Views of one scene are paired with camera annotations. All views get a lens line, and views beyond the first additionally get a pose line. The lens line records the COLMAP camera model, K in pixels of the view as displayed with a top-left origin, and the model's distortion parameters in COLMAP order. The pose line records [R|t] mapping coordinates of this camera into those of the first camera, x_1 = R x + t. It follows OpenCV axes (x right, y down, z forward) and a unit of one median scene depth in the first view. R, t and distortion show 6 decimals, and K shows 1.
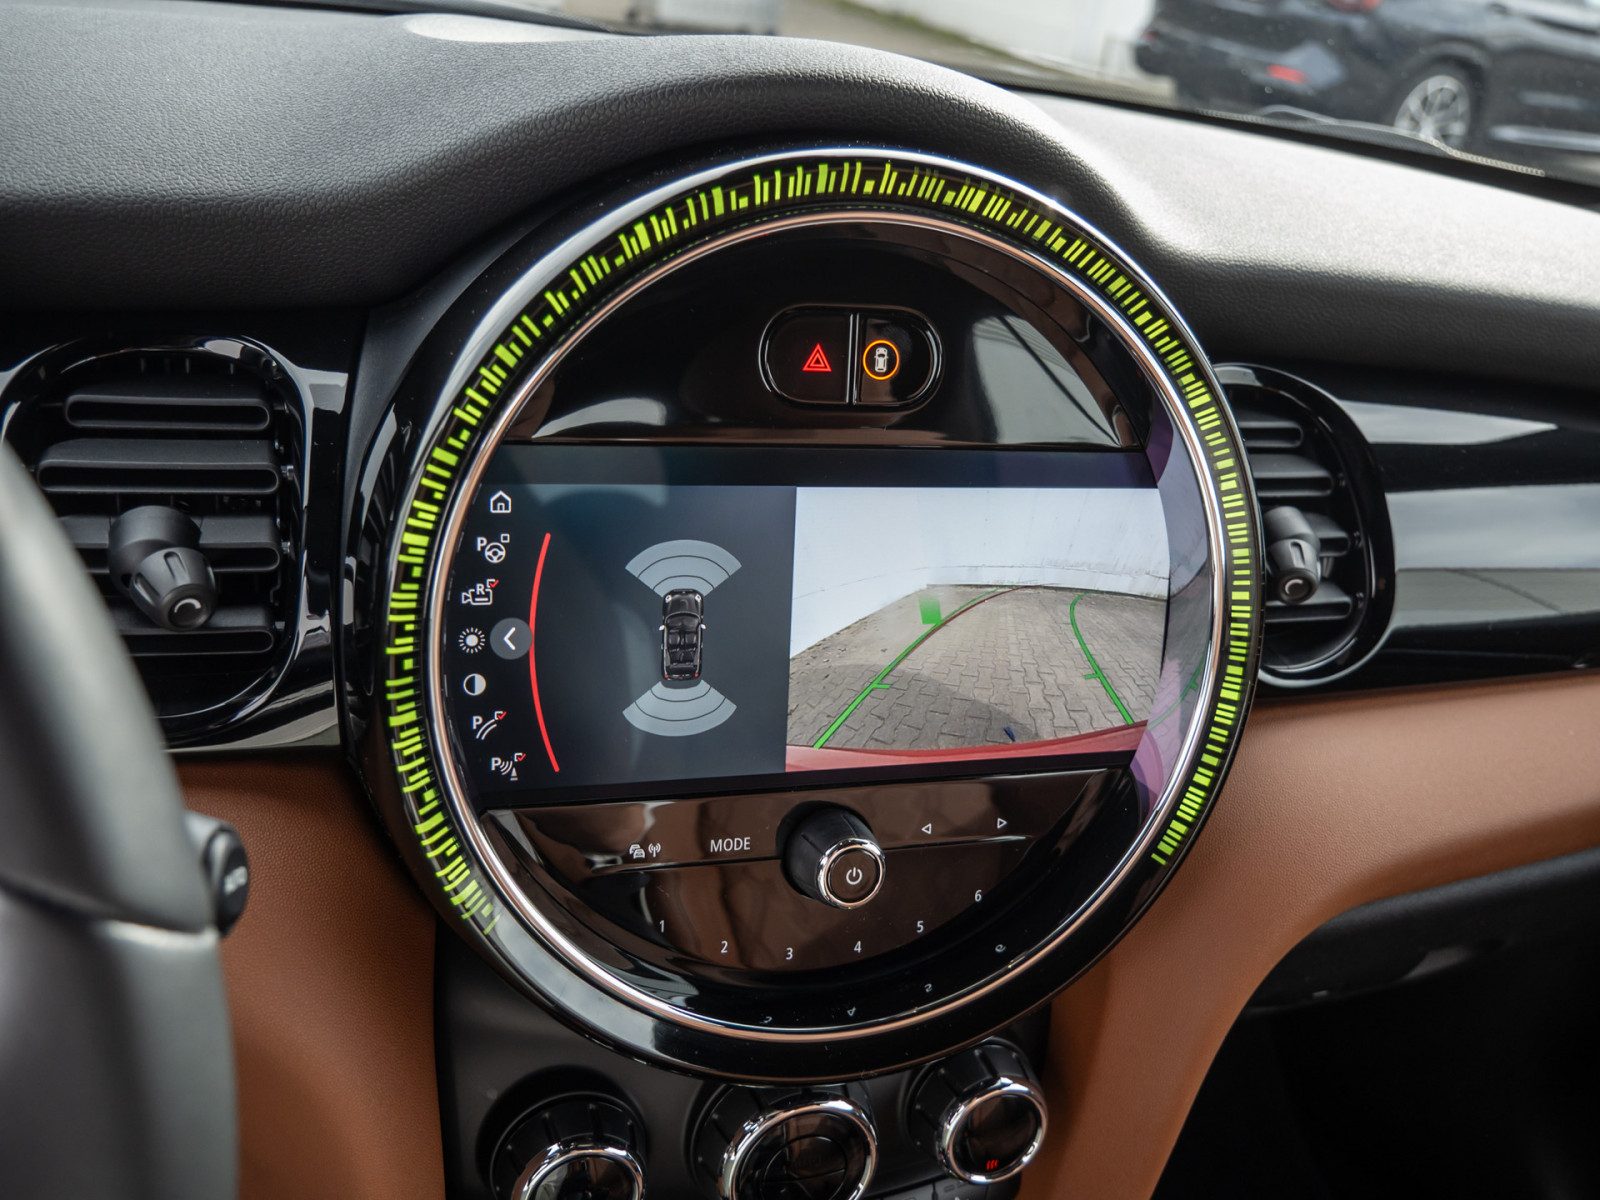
lens RADIAL K [[1488.1, 0, 802.7], [0, 1488.1, 602.8], [0, 0, 1]] dist [-0.017413, 0.000000]
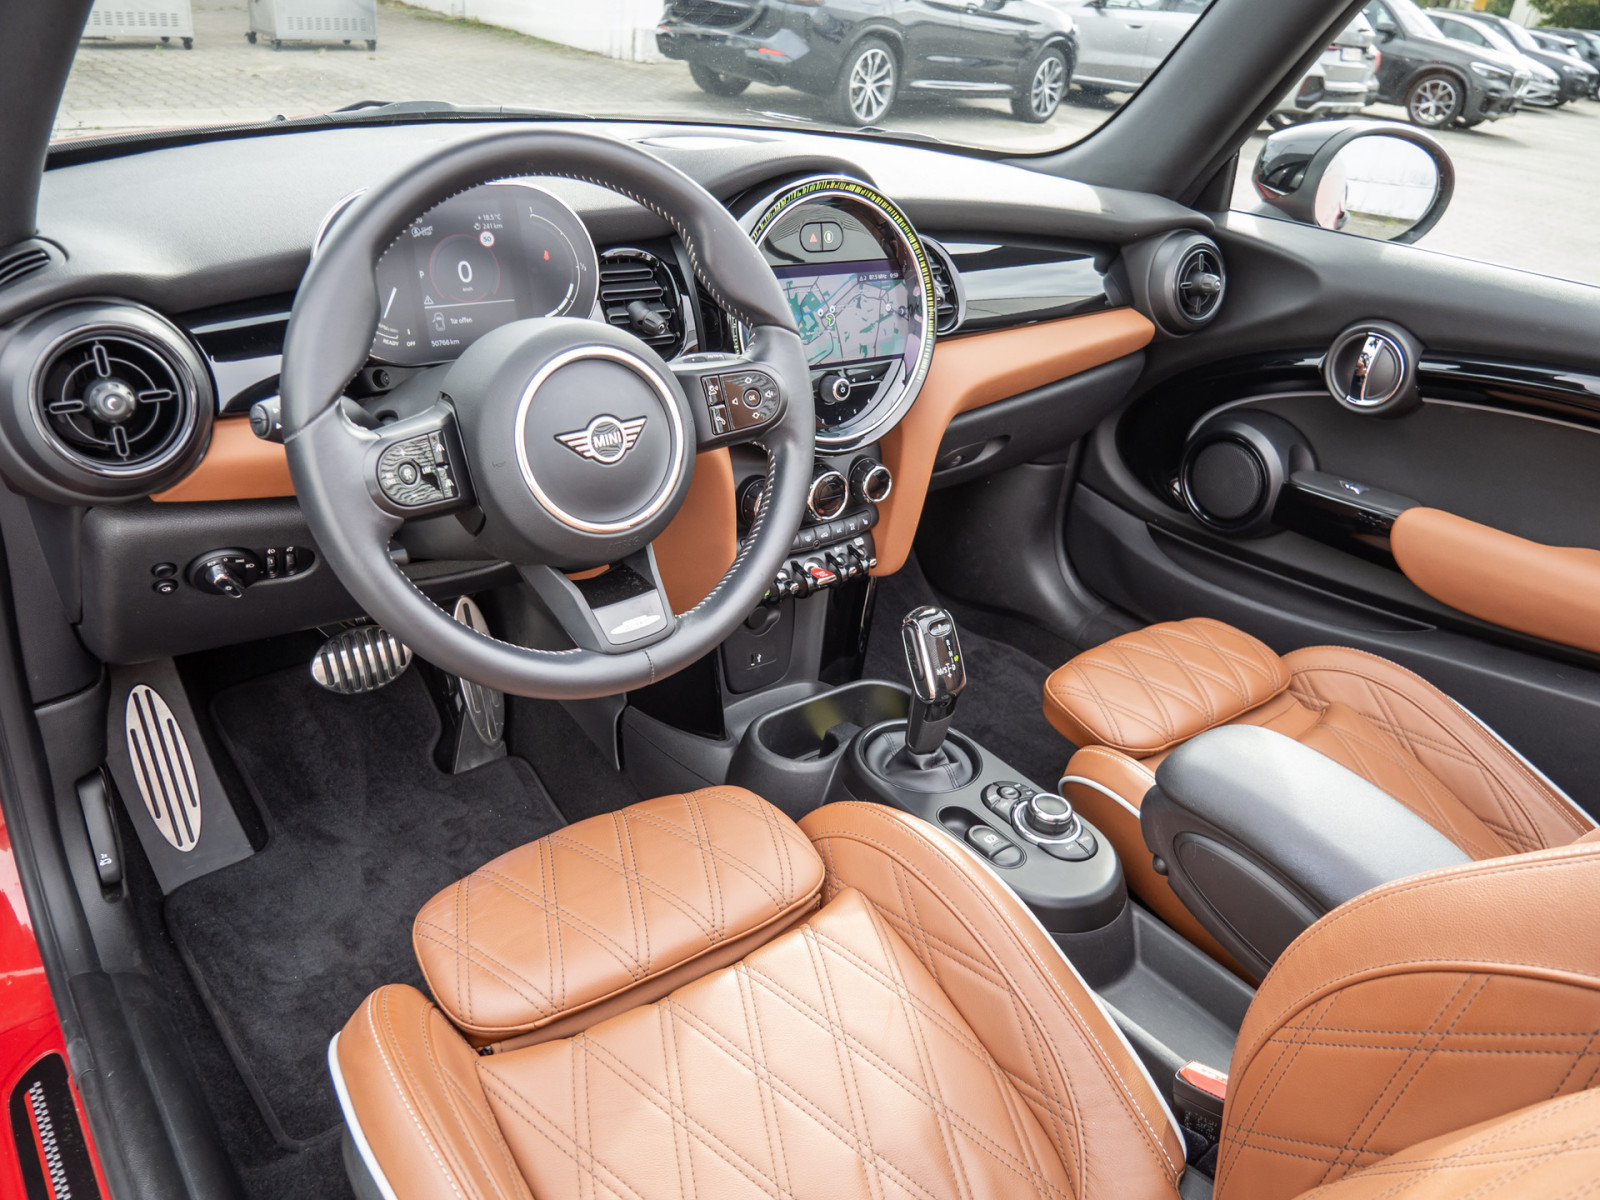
lens RADIAL K [[1165.9, 0, 800.1], [0, 1165.9, 609.1], [0, 0, 1]] dist [-0.059817, 0.019350]
pose [[0.941826, -0.189343, 0.277693, -0.900850], [0.157156, 0.978424, 0.134121, 0.303391], [-0.297097, -0.082677, 0.951261, -1.571710]]
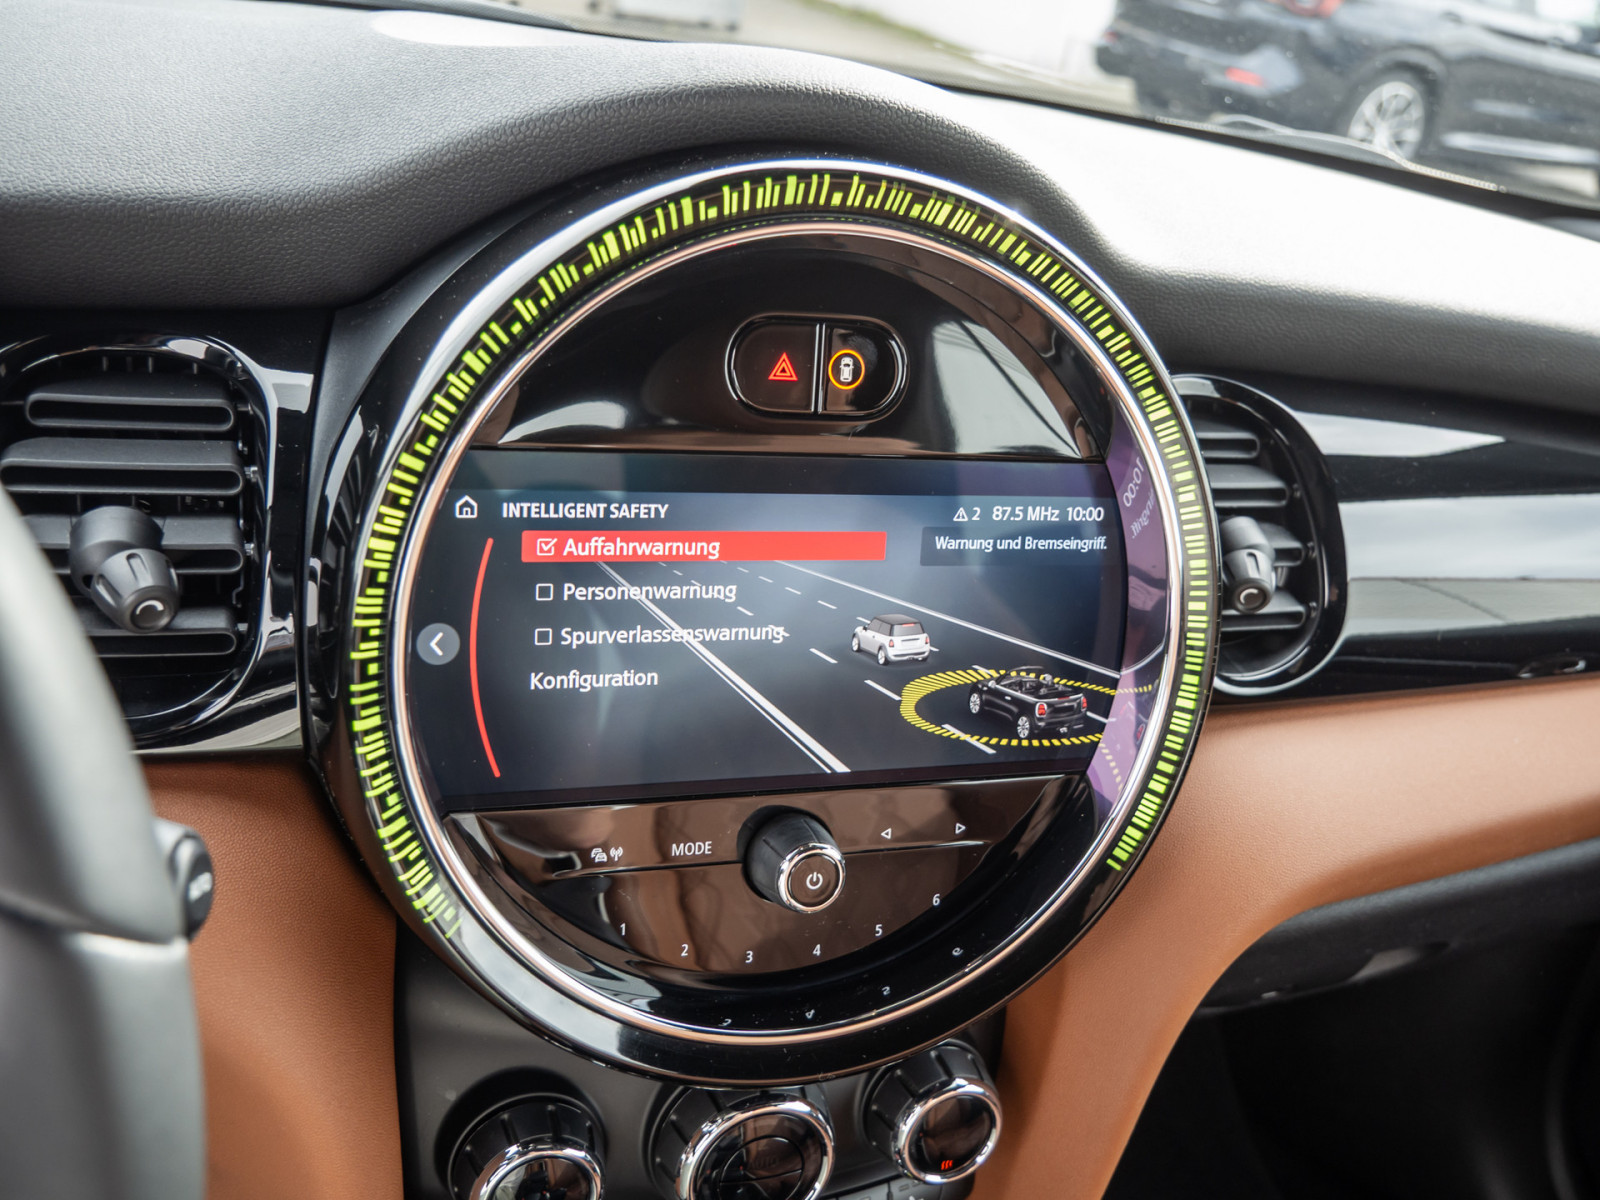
lens RADIAL K [[1488.1, 0, 801.4], [0, 1488.1, 602.6], [0, 0, 1]] dist [-0.017413, 0.000000]
pose [[0.999532, 0.009988, 0.028918, -0.005294], [-0.010103, 0.999942, 0.003829, -0.008688], [-0.028878, -0.004120, 0.999574, -0.007936]]
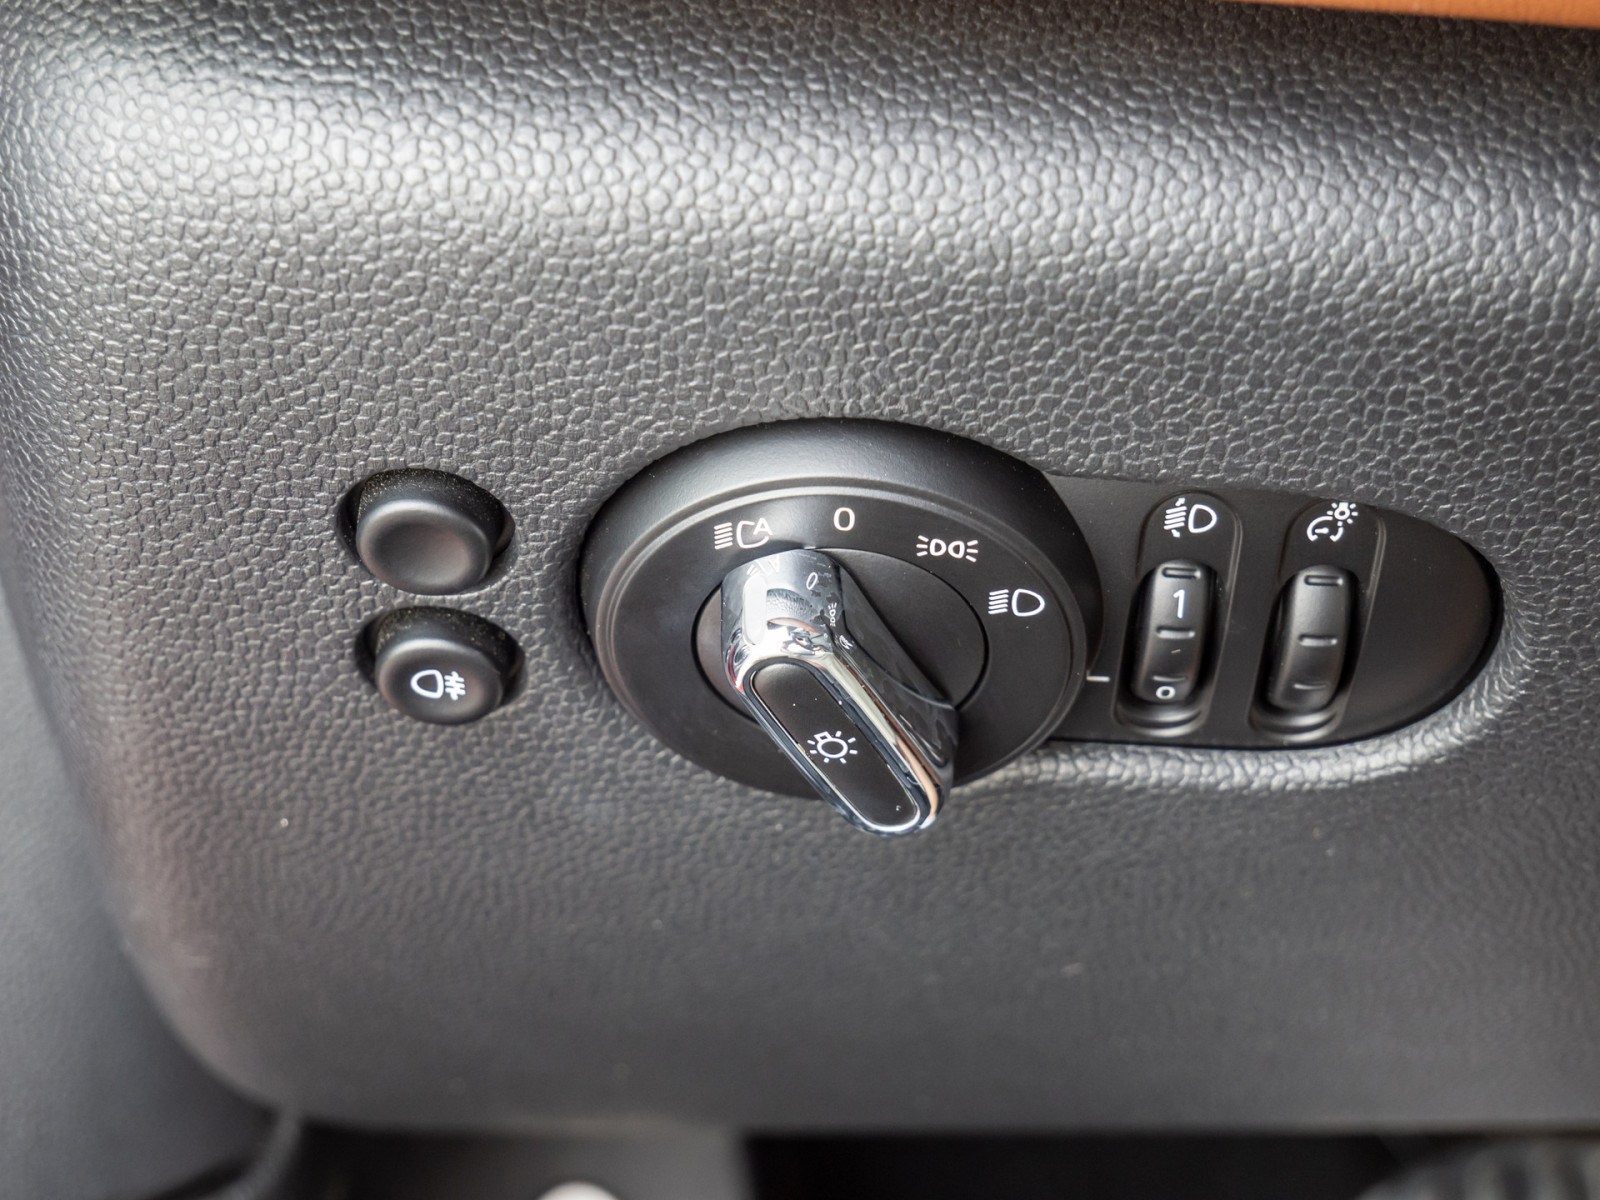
lens RADIAL K [[2788.0, 0, 799.4], [0, 2788.0, 599.6], [0, 0, 1]] dist [-0.009604, 0.000000]
pose [[0.955542, -0.032654, -0.293042, -1.110175], [0.010917, 0.997085, -0.075510, 0.399440], [0.294654, 0.068953, 0.953113, 0.130215]]
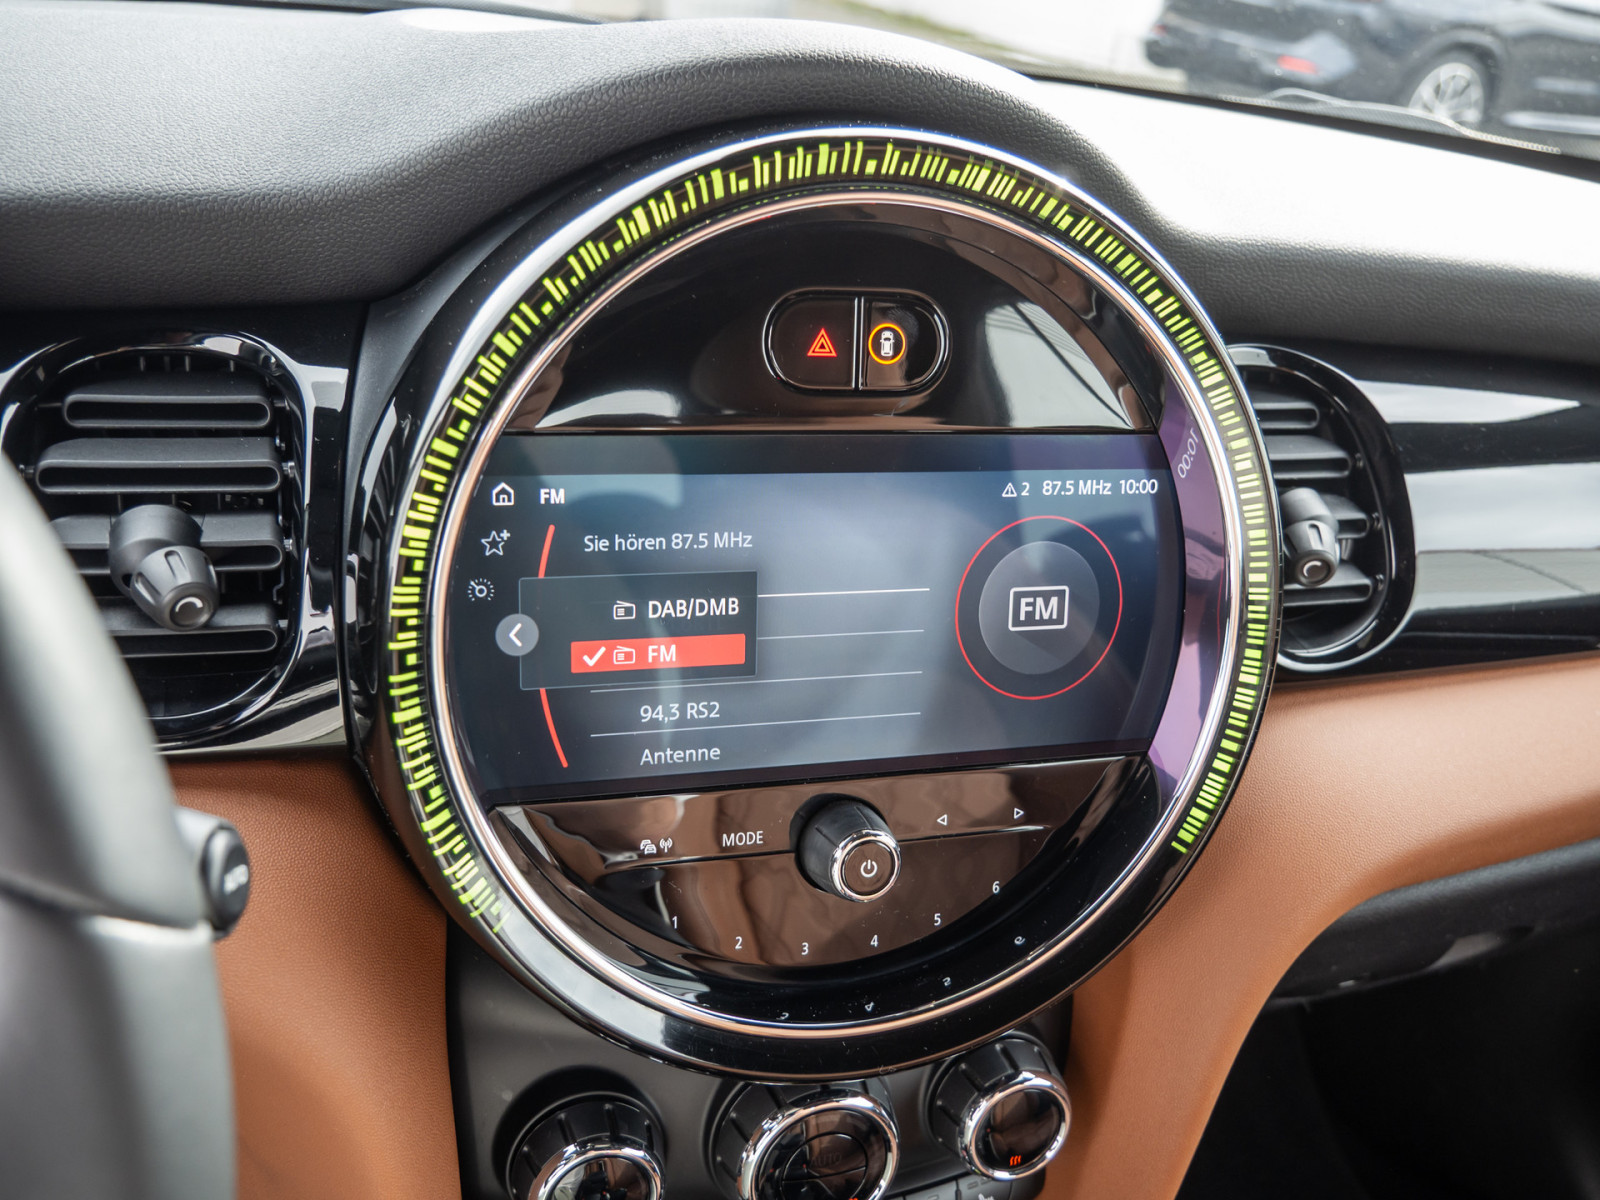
lens RADIAL K [[1488.1, 0, 804.5], [0, 1488.1, 602.9], [0, 0, 1]] dist [-0.017413, 0.000000]
pose [[0.999782, -0.017395, -0.011579, 0.006382], [0.017380, 0.999848, -0.001410, 0.008566], [0.011602, 0.001209, 0.999932, 0.014541]]
